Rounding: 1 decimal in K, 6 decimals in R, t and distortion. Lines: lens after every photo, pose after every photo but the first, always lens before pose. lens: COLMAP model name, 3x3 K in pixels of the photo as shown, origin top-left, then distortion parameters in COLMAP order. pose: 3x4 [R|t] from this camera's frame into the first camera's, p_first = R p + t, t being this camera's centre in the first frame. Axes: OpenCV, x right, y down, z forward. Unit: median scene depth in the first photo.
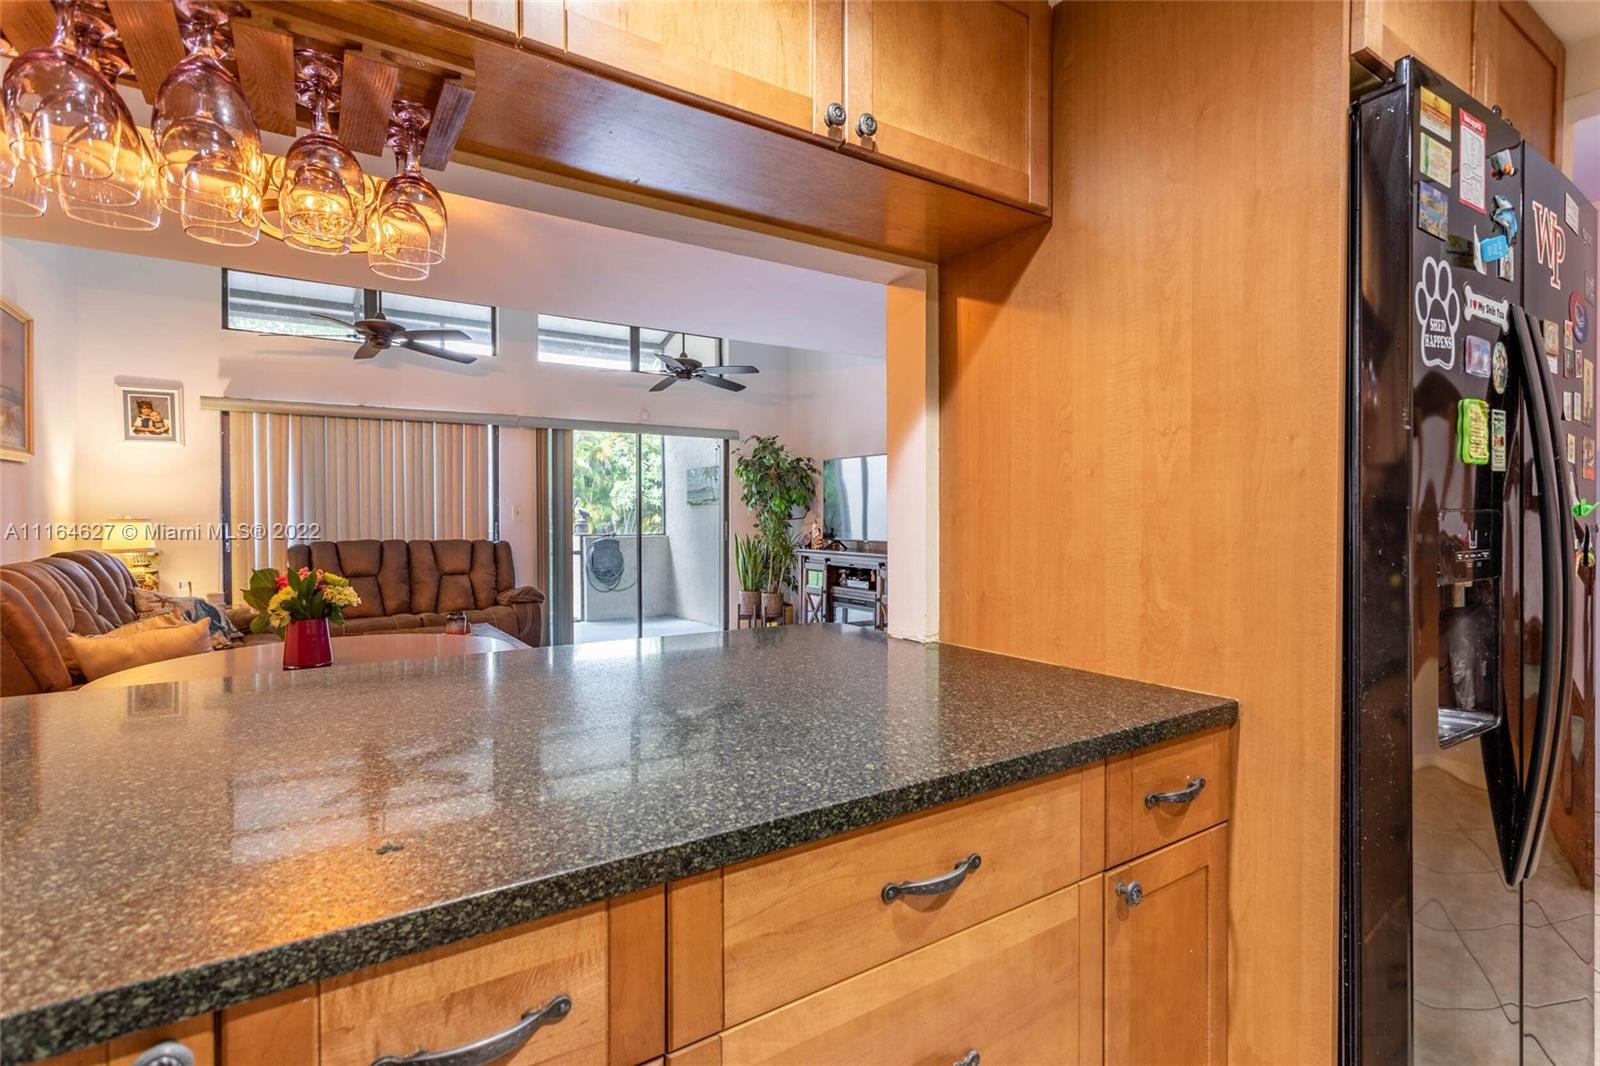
lens RADIAL K [[782.4, 0, 806.8], [0, 782.4, 526.8], [0, 0, 1]] dist [0.000426, 0.000244]
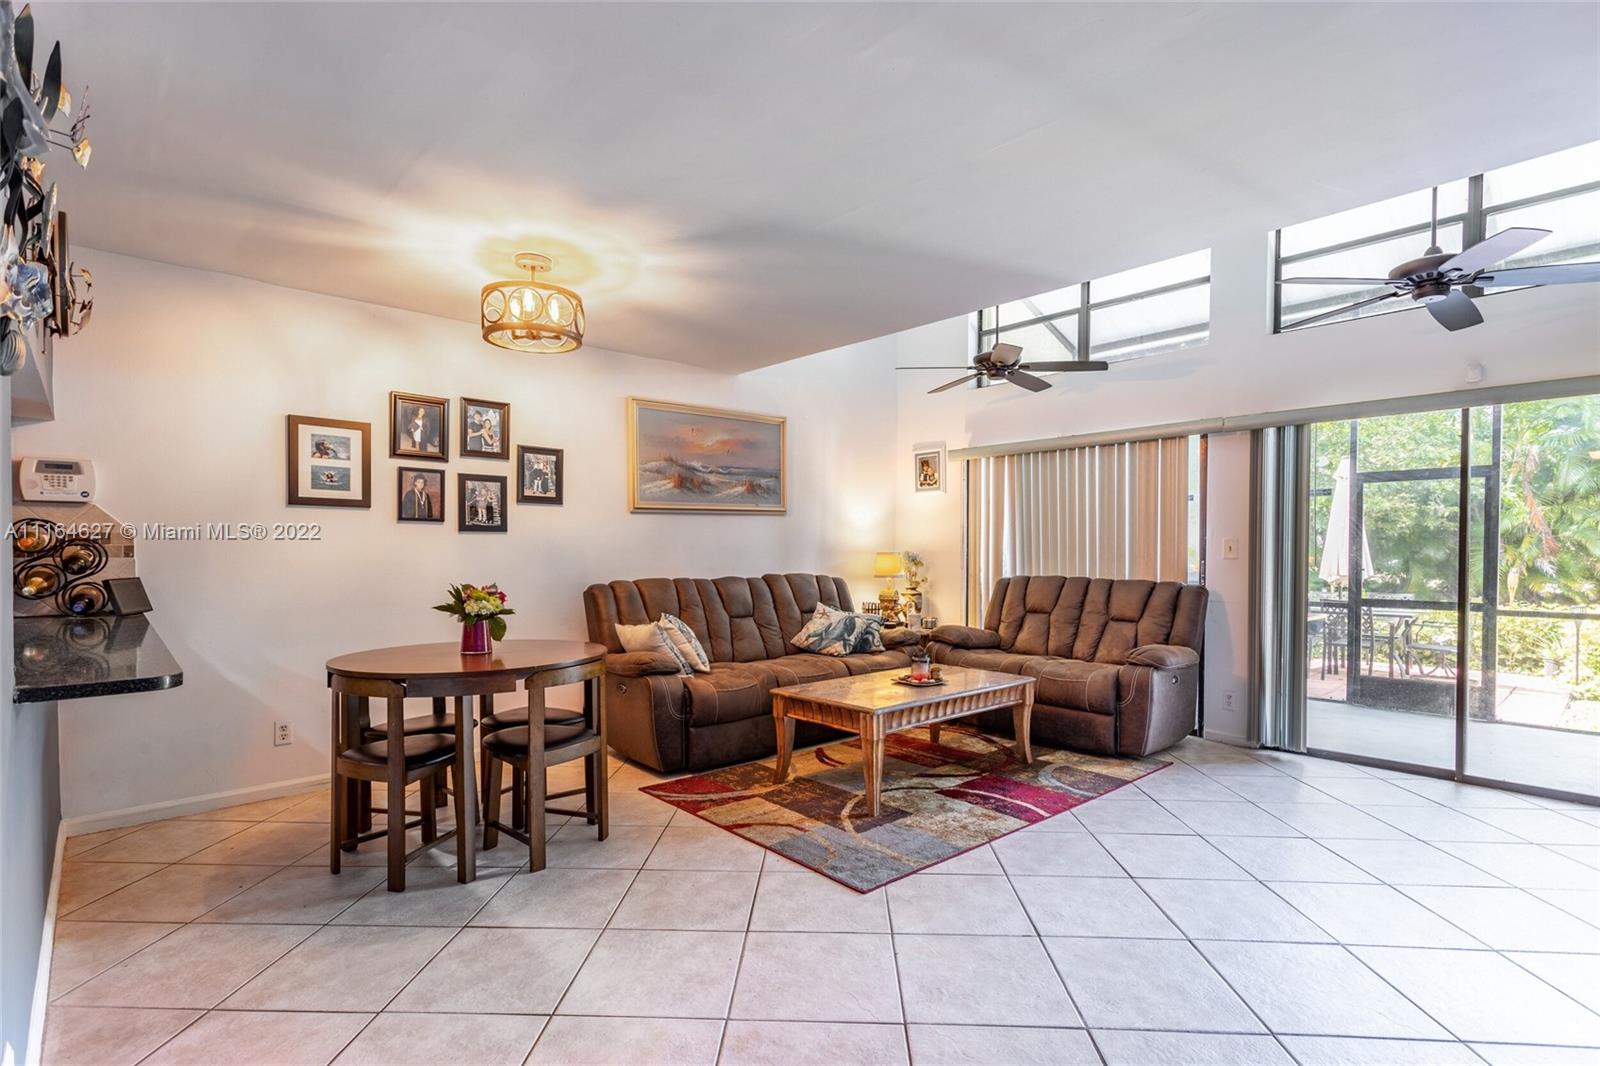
lens RADIAL K [[775.5, 0, 797.3], [0, 775.5, 563.1], [0, 0, 1]] dist [-0.002067, 0.000004]
pose [[0.128516, 0.020576, -0.991494, 0.380417], [-0.018987, 0.999653, 0.018285, -0.011551], [0.991526, 0.016476, 0.128862, 0.618191]]
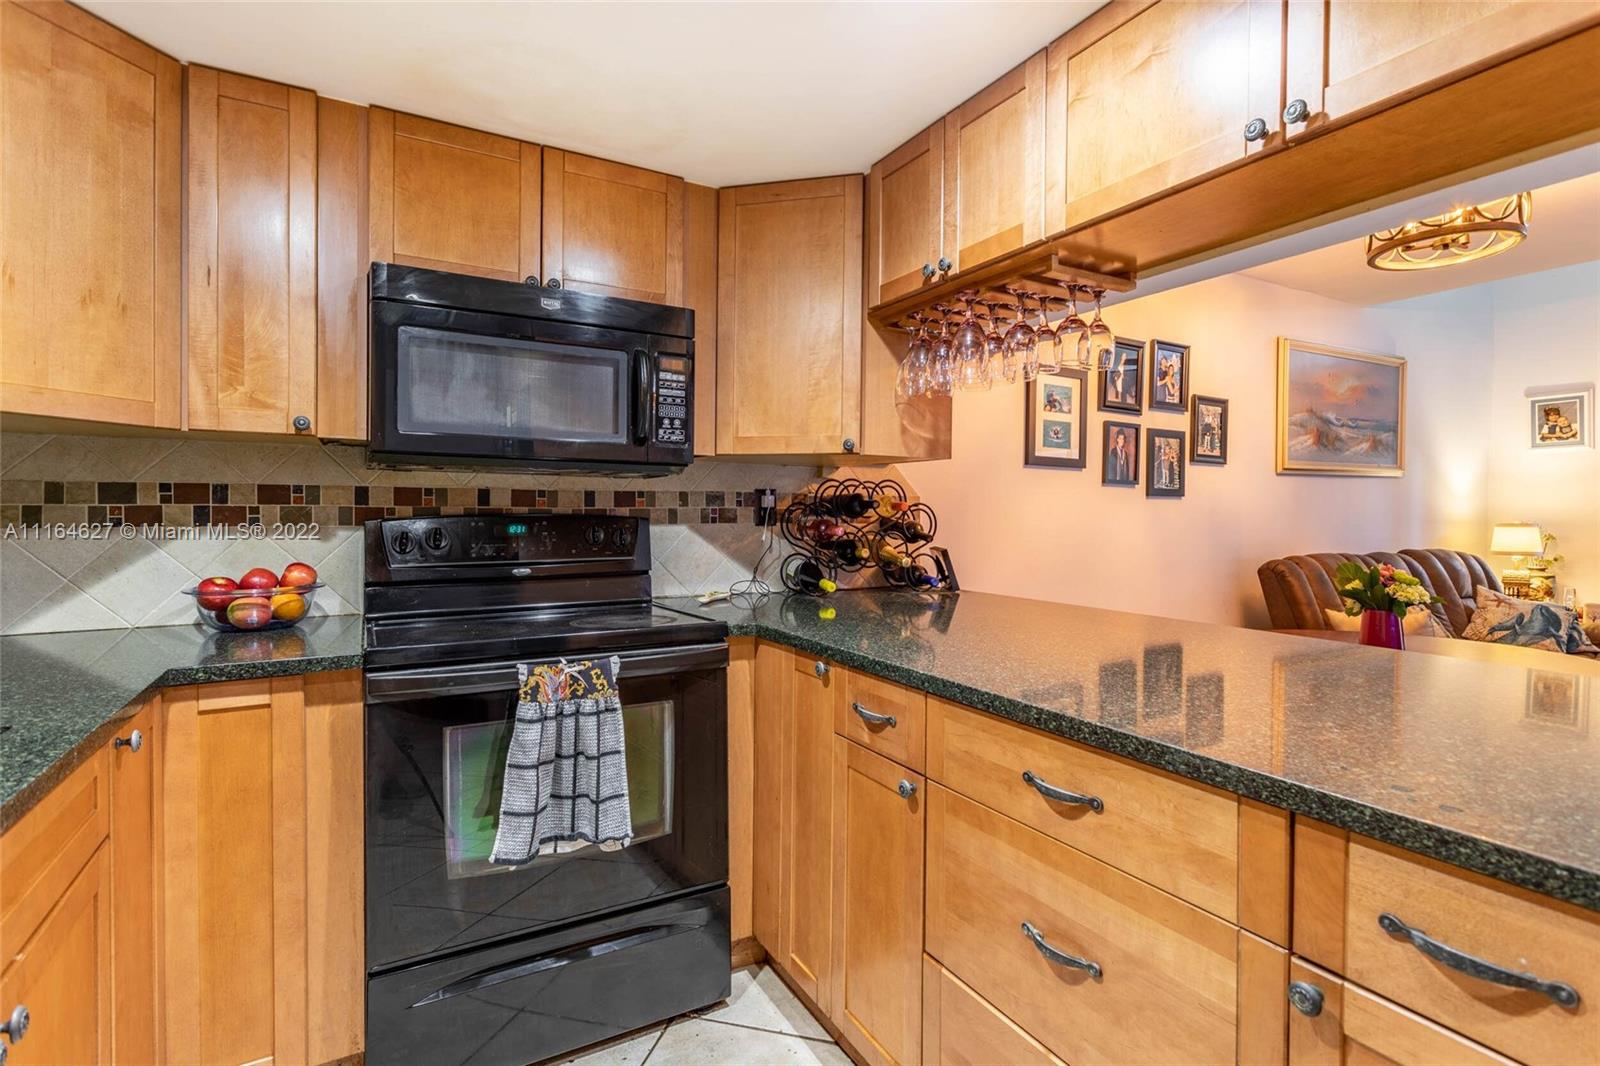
lens RADIAL K [[769.7, 0, 779.0], [0, 769.7, 502.2], [0, 0, 1]] dist [-0.000460, 0.001136]
pose [[-0.104948, -0.014453, -0.994373, 0.246483], [-0.025713, 0.999600, -0.011815, -0.000893], [0.994145, 0.024329, -0.105277, 0.108542]]
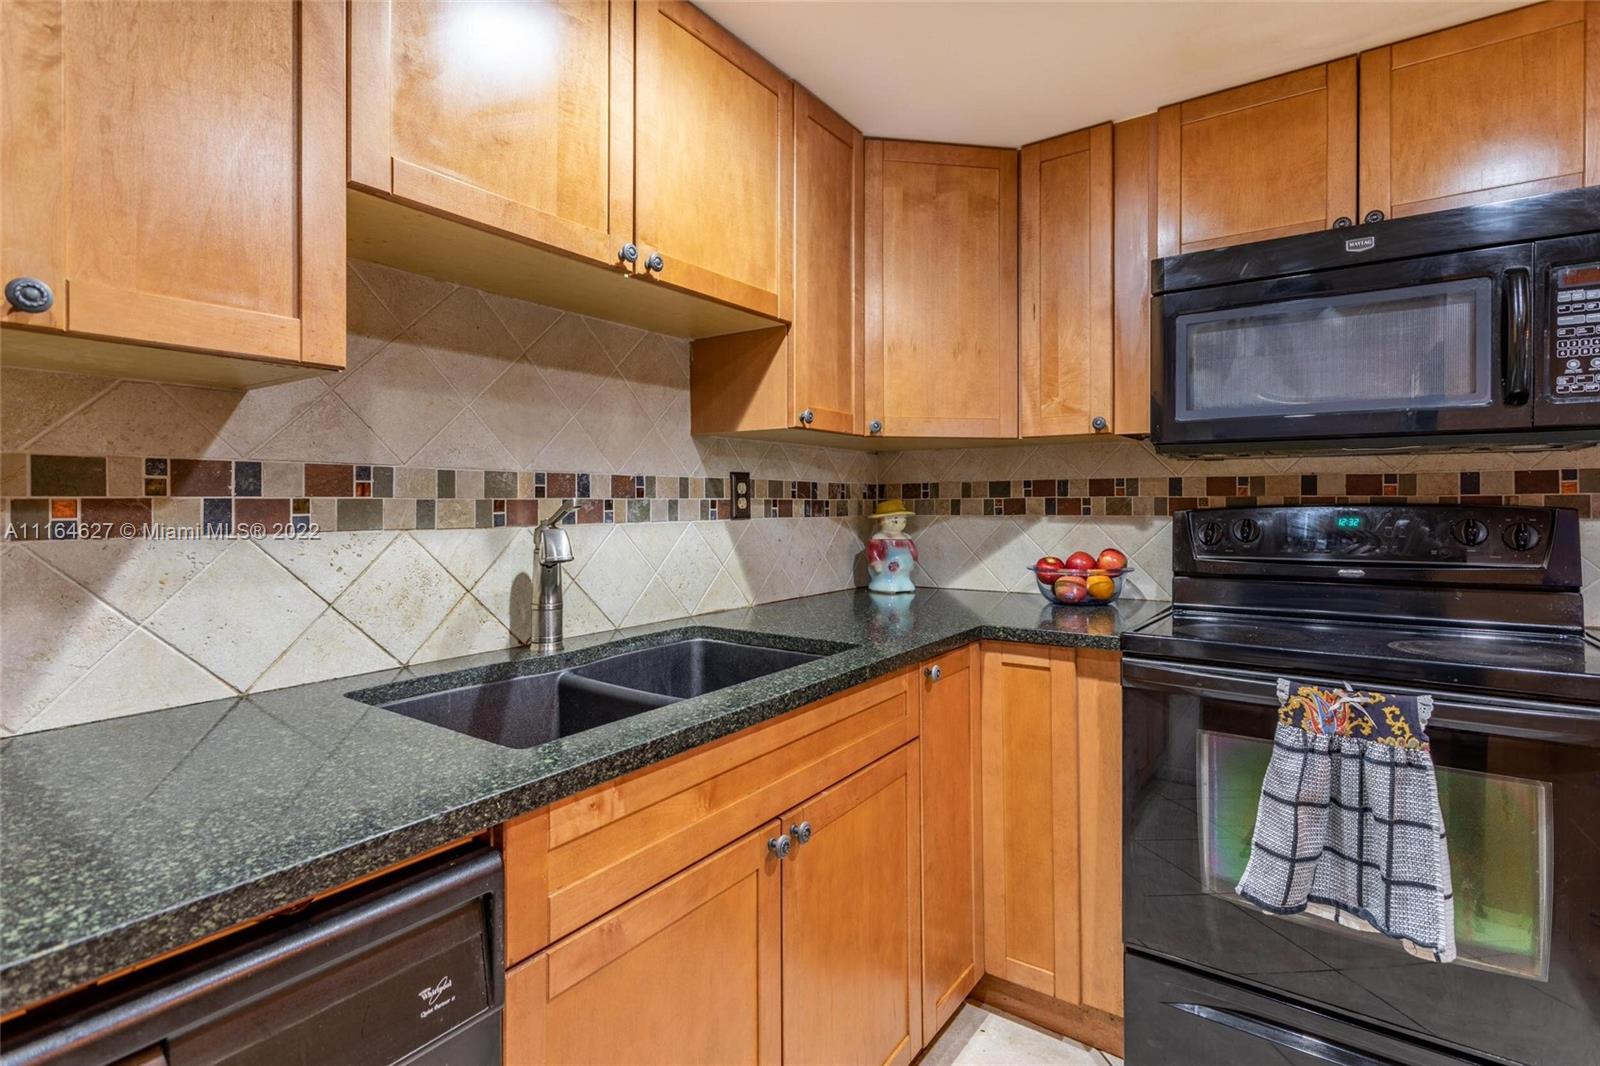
lens RADIAL K [[748.6, 0, 835.8], [0, 748.6, 503.5], [0, 0, 1]] dist [0.002914, 0.000865]
pose [[-0.935542, 0.003652, -0.353196, 0.185449], [-0.004256, 0.999757, 0.021612, -0.002257], [0.353189, 0.021722, -0.935300, 0.158841]]
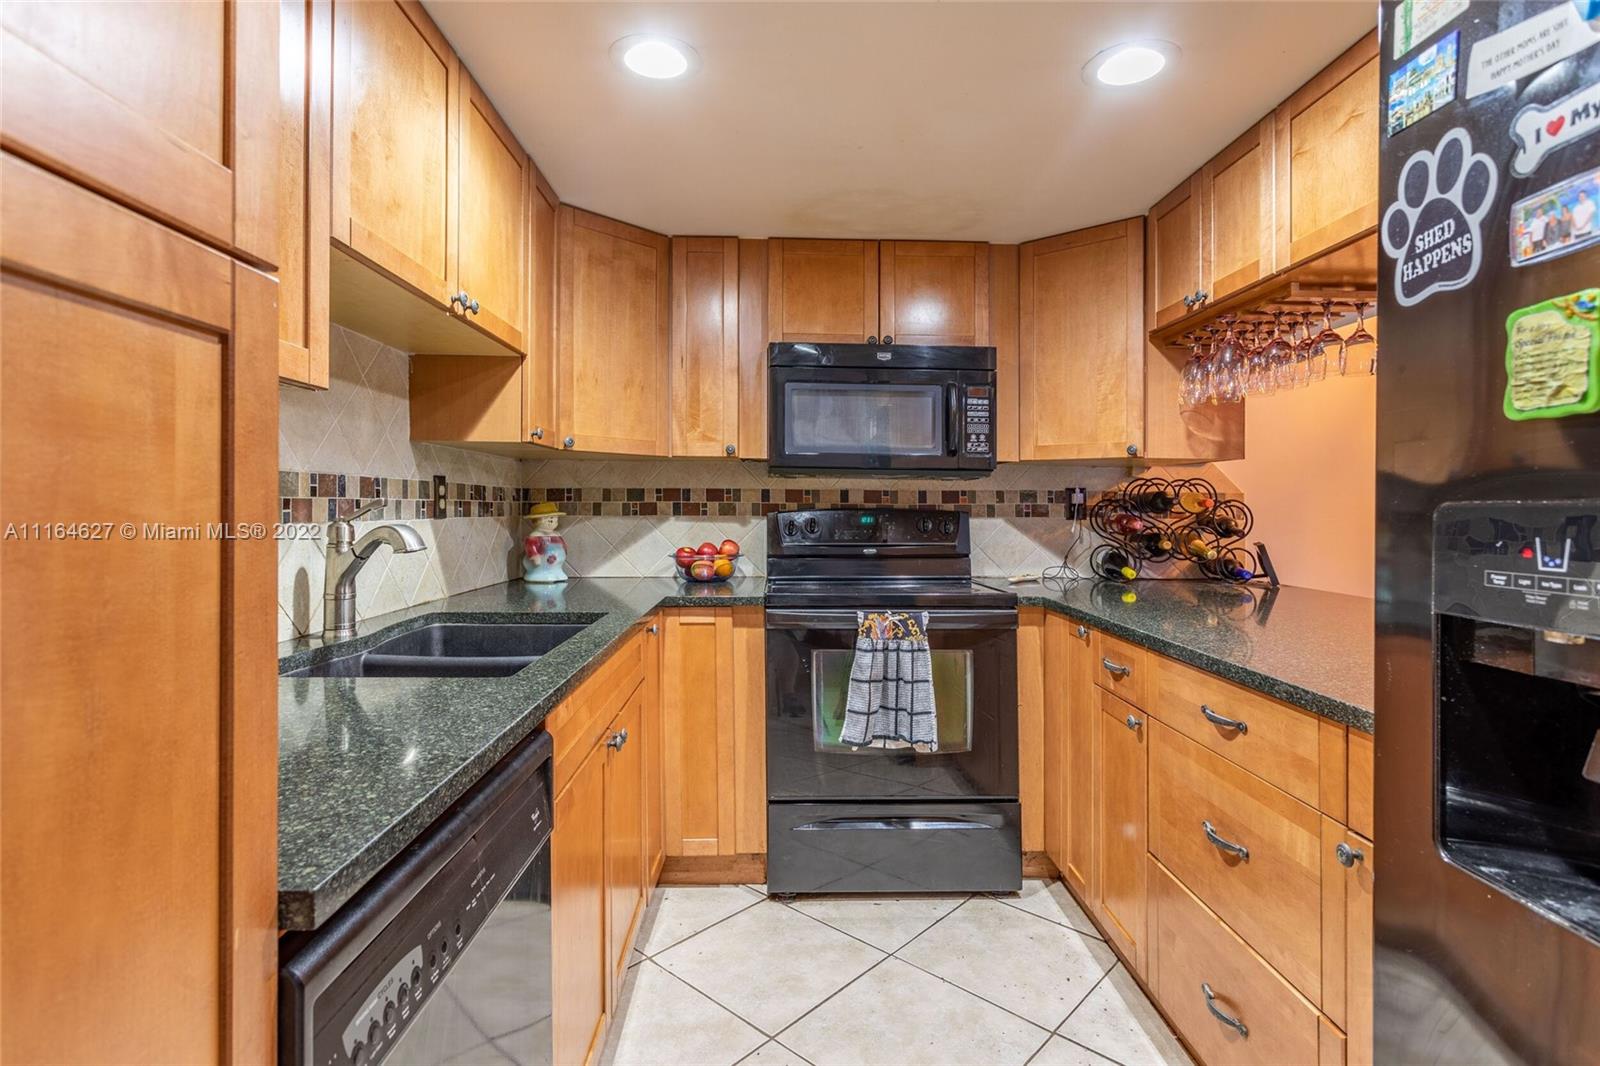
lens RADIAL K [[778.2, 0, 793.3], [0, 778.2, 489.8], [0, 0, 1]] dist [-0.000301, 0.000337]
pose [[-0.545935, -0.022254, -0.837532, 0.349921], [-0.025026, 0.999634, -0.010248, -0.002288], [0.837454, 0.015365, -0.546292, 0.187159]]
